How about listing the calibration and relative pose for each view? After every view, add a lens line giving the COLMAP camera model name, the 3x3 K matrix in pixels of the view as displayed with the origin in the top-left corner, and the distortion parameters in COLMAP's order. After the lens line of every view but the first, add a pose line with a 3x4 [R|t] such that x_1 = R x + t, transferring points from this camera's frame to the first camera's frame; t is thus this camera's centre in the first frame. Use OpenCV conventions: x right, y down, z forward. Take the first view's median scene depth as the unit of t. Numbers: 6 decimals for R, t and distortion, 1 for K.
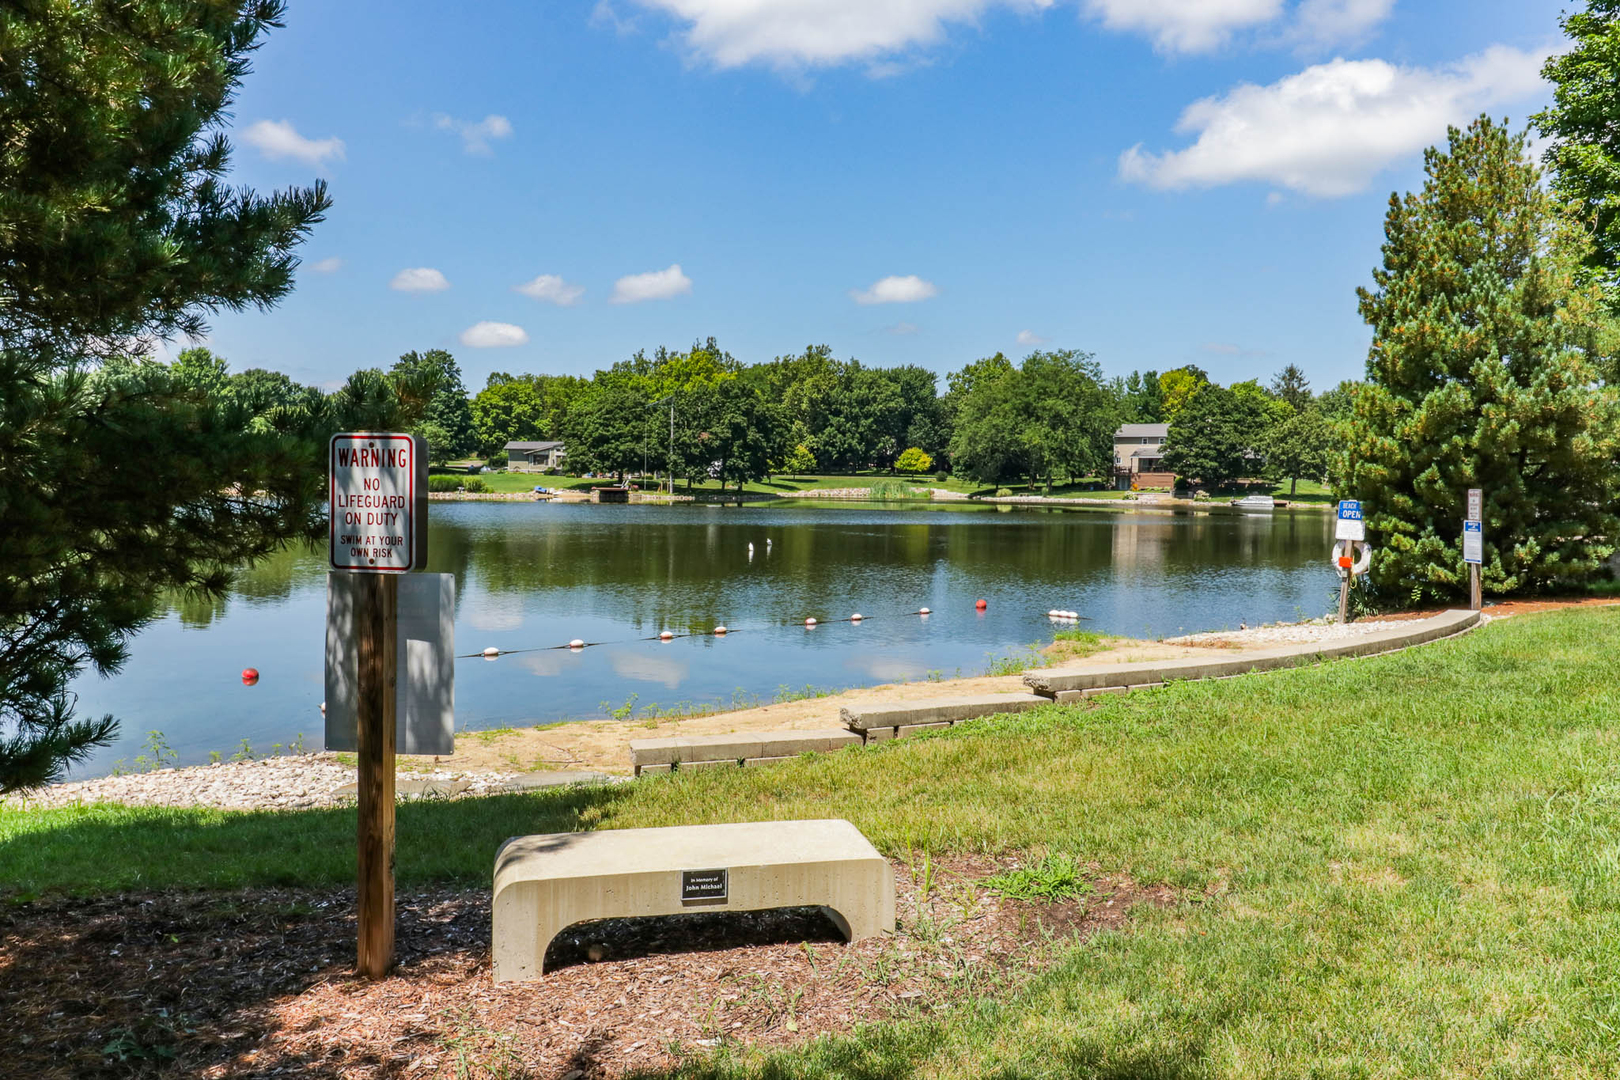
lens RADIAL K [[1273.0, 0, 793.6], [0, 1273.0, 543.4], [0, 0, 1]] dist [0.005684, -0.006766]
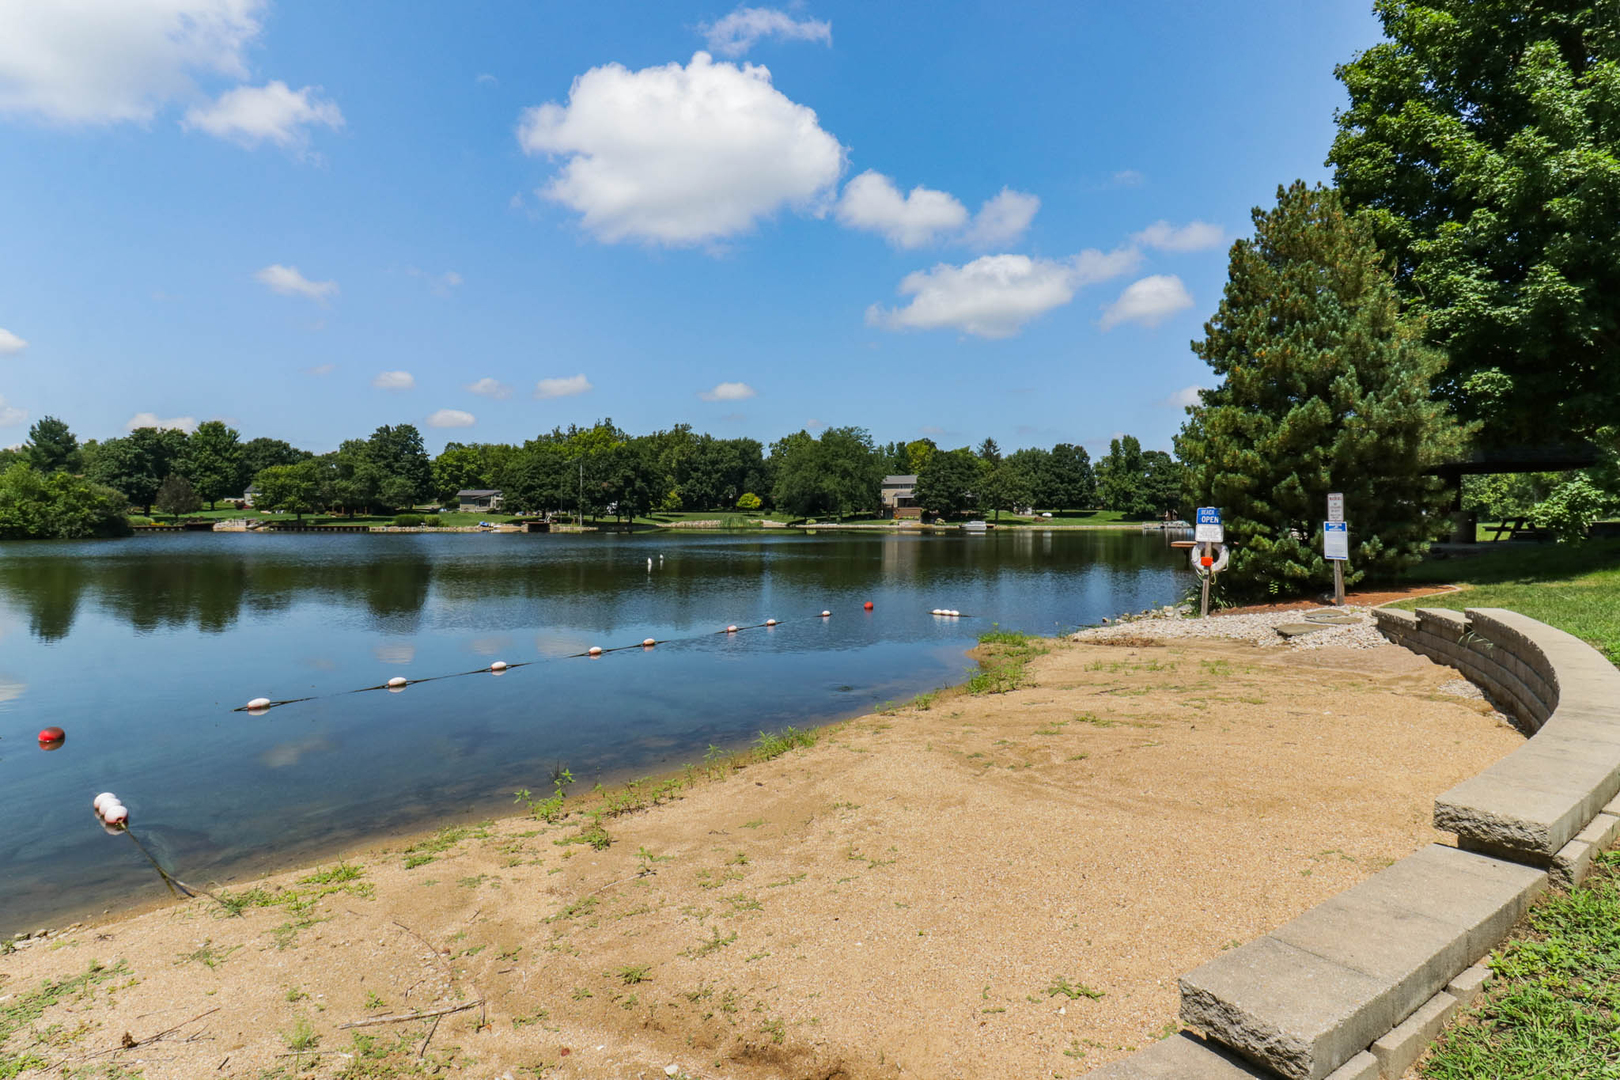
lens RADIAL K [[837.9, 0, 805.4], [0, 837.9, 528.2], [0, 0, 1]] dist [0.008249, -0.000684]
pose [[0.985949, -0.015147, 0.166356, -0.005053], [0.020969, 0.999226, -0.033295, 0.000284], [-0.165723, 0.036316, 0.985503, 0.036194]]
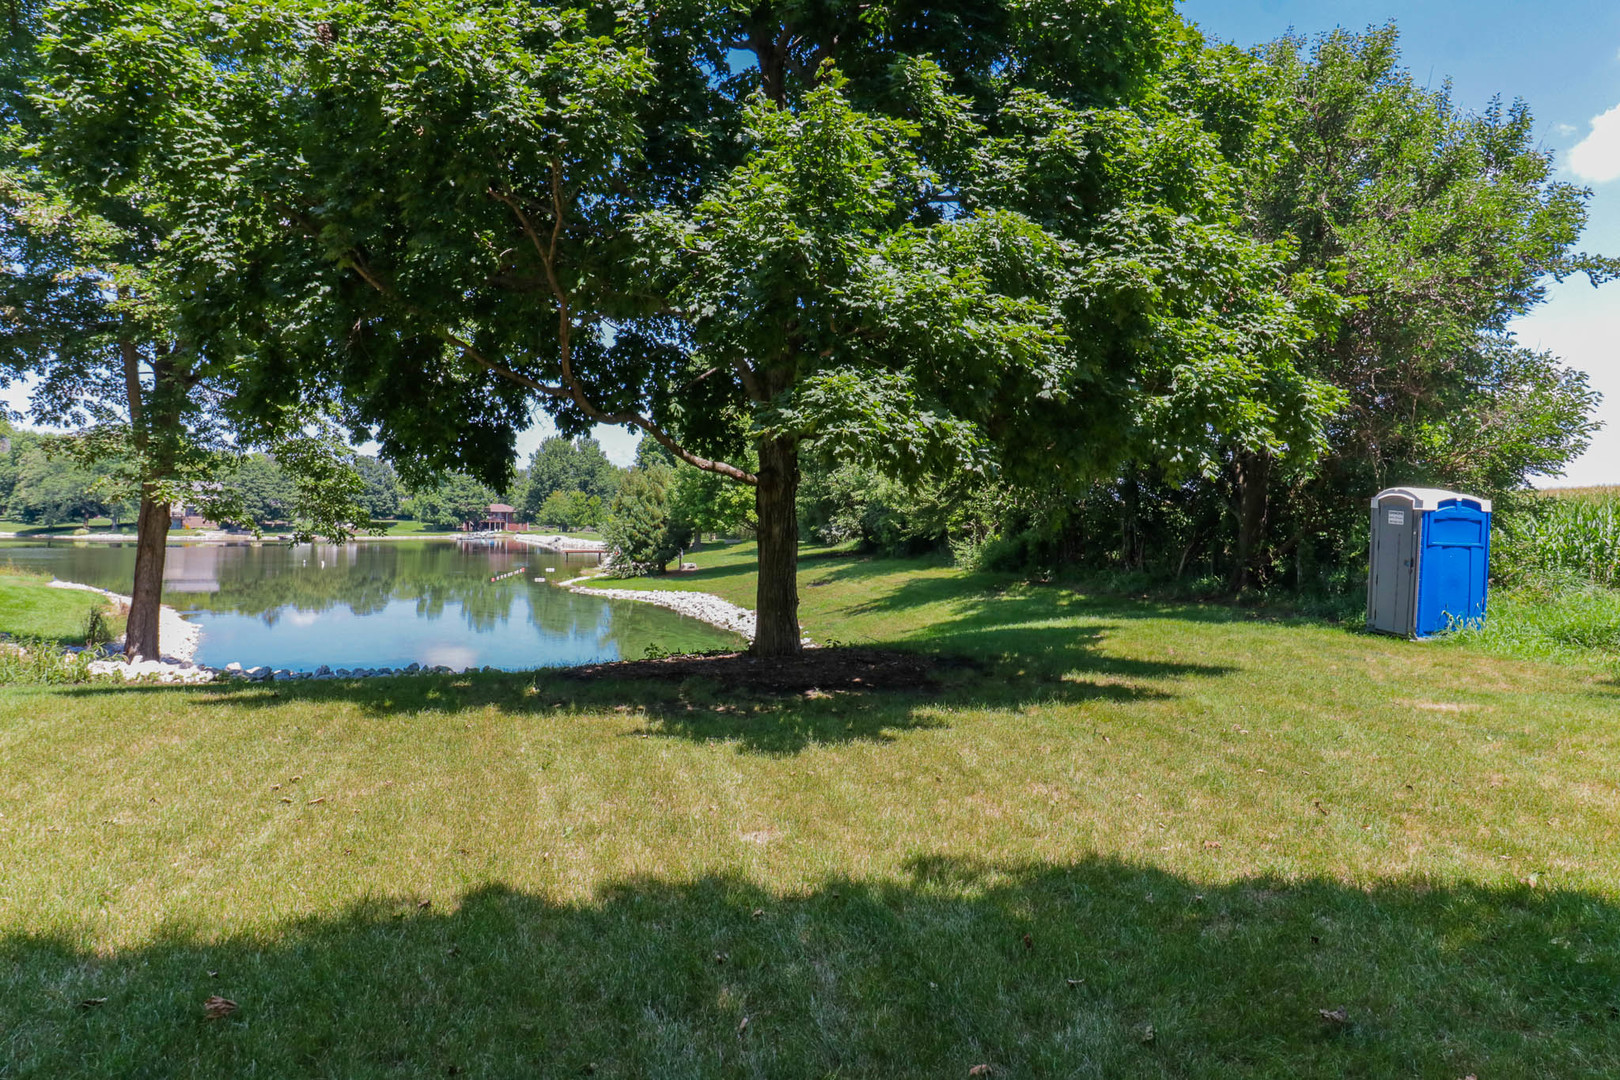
lens RADIAL K [[1048.5, 0, 813.2], [0, 1048.5, 527.2], [0, 0, 1]] dist [0.007829, 0.000806]
pose [[0.579940, -0.010220, 0.814595, -0.290720], [0.038720, 0.999137, -0.015031, 0.000141], [-0.813738, 0.040258, 0.579836, -0.243338]]
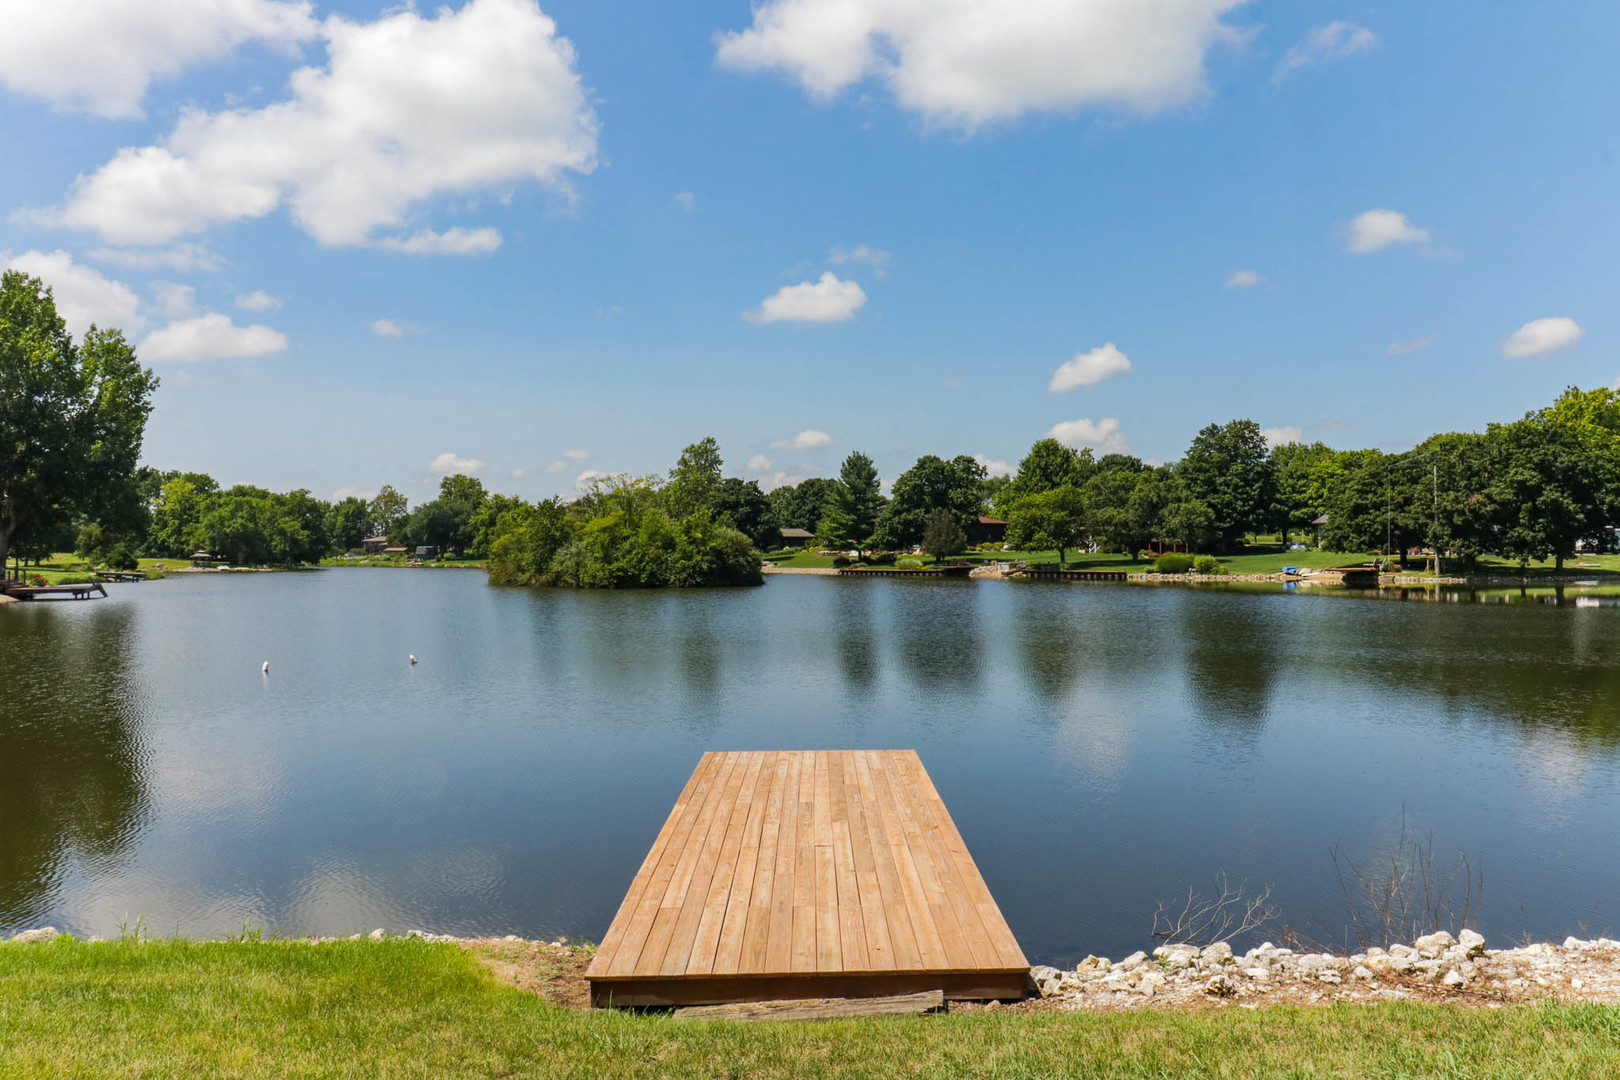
lens RADIAL K [[1236.6, 0, 816.8], [0, 1236.6, 528.8], [0, 0, 1]] dist [0.012902, 0.010154]
pose [[0.669346, -0.030880, -0.742309, 0.207202], [-0.021754, 0.997893, -0.061128, -0.011340], [0.742632, 0.057064, 0.667264, 0.190379]]
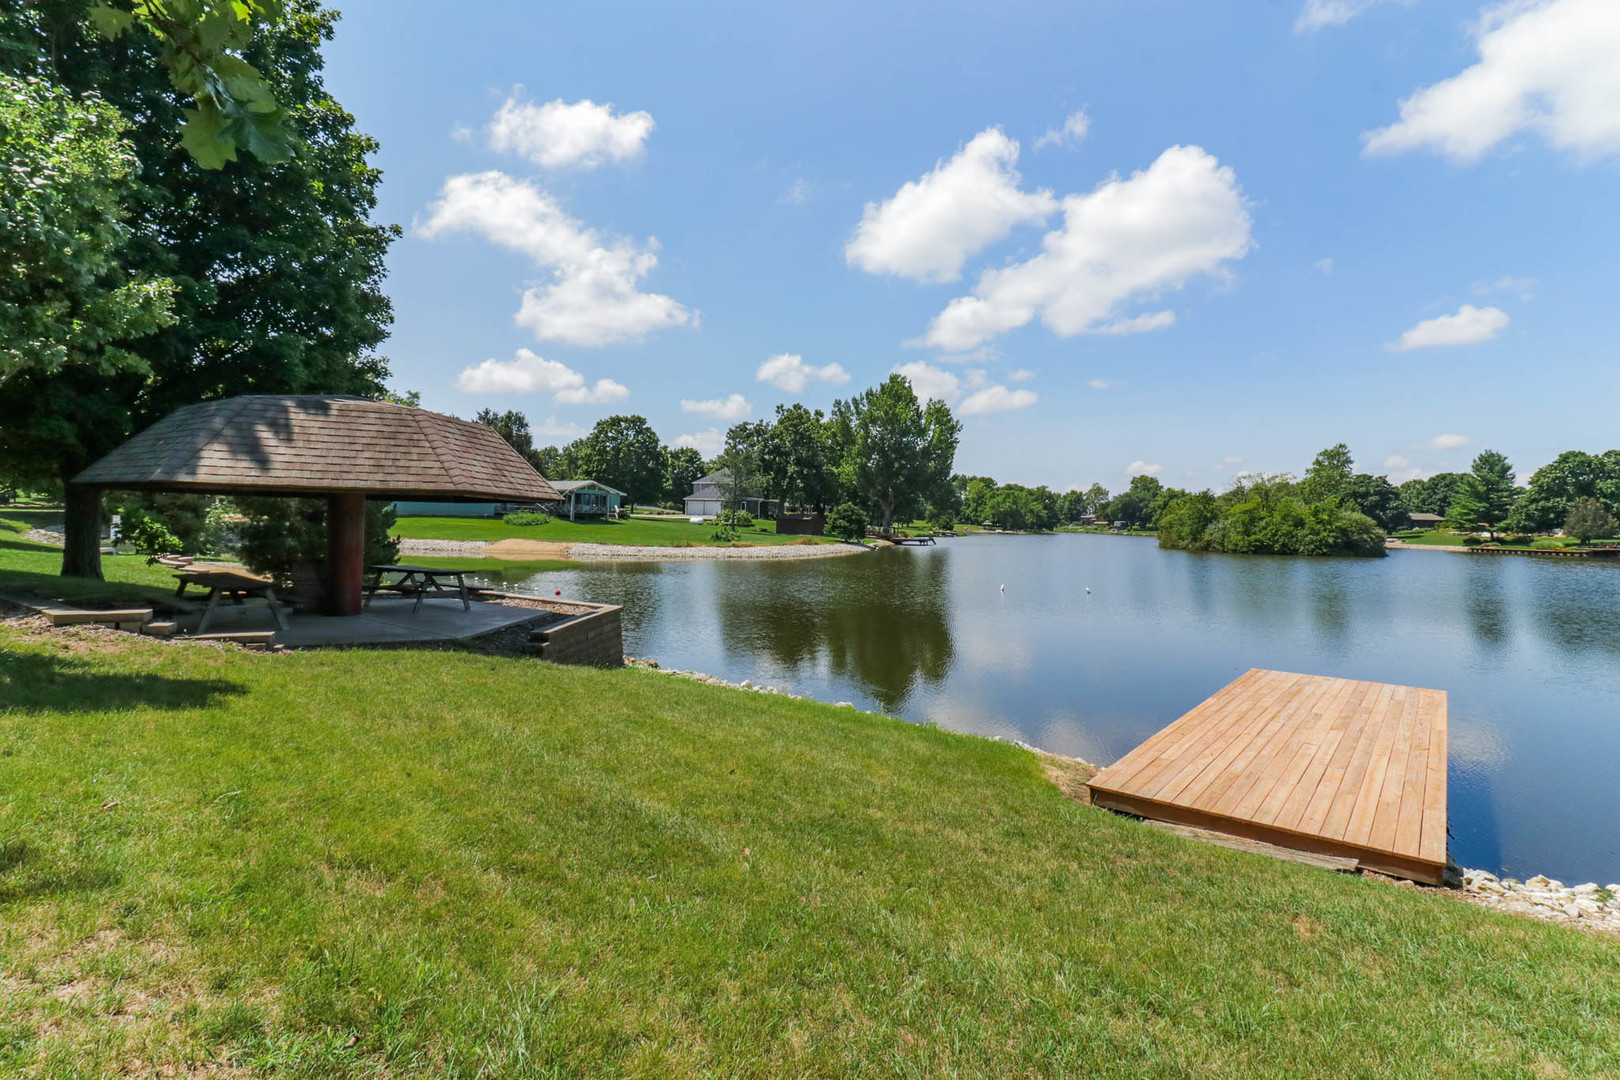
lens RADIAL K [[767.0, 0, 803.8], [0, 767.0, 533.5], [0, 0, 1]] dist [-0.004208, -0.001681]
pose [[0.029418, 0.004233, -0.999558, 0.211910], [-0.066991, 0.997751, 0.002254, -0.011348], [0.997320, 0.066895, 0.029636, 0.196024]]
